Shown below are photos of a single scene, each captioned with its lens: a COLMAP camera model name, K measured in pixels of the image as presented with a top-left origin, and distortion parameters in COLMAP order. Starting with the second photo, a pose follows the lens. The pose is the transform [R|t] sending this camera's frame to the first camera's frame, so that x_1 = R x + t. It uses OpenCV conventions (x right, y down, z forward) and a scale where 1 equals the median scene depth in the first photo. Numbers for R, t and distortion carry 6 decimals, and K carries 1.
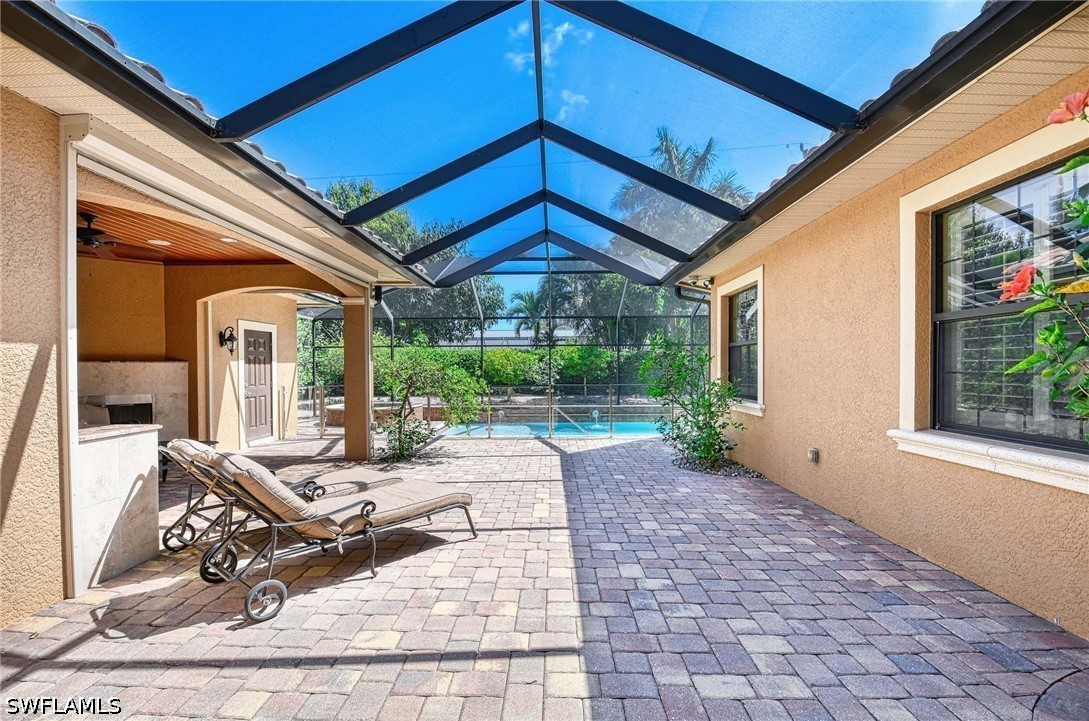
lens RADIAL K [[471.7, 0, 544.2], [0, 471.7, 375.6], [0, 0, 1]] dist [-0.029320, -0.000505]
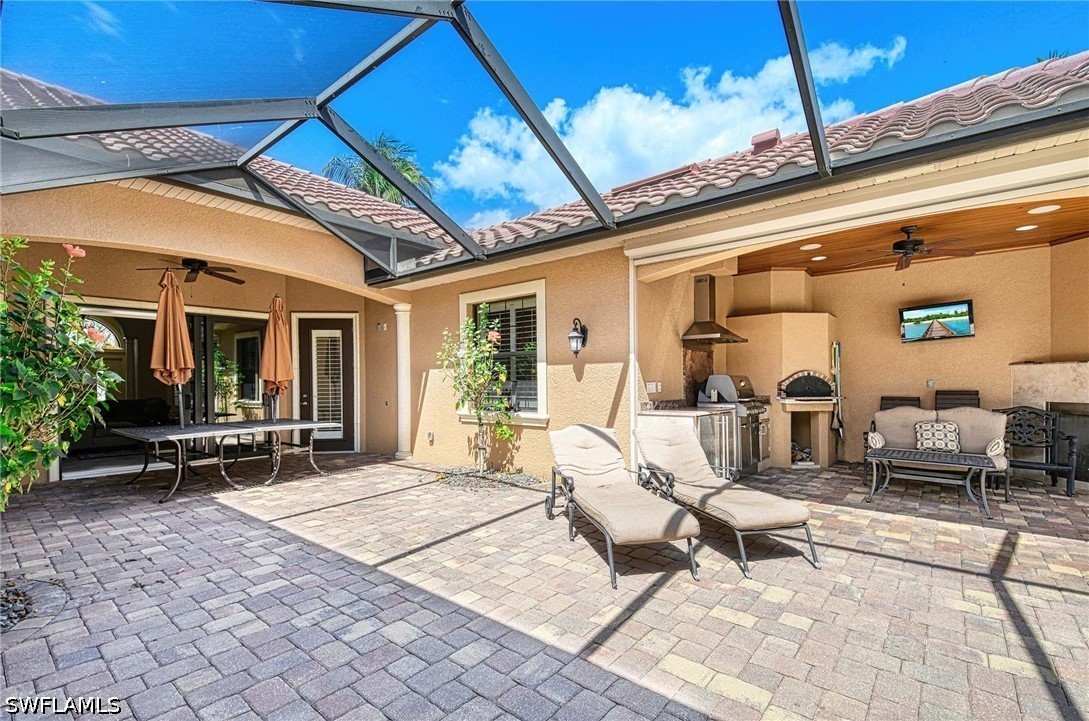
lens RADIAL K [[471.7, 0, 544.2], [0, 471.7, 375.6], [0, 0, 1]] dist [-0.029320, -0.000505]
pose [[-0.611585, -0.000408, -0.791178, 0.734358], [-0.003774, 0.999990, 0.002401, -0.012654], [0.791169, 0.004455, -0.611581, 1.869451]]
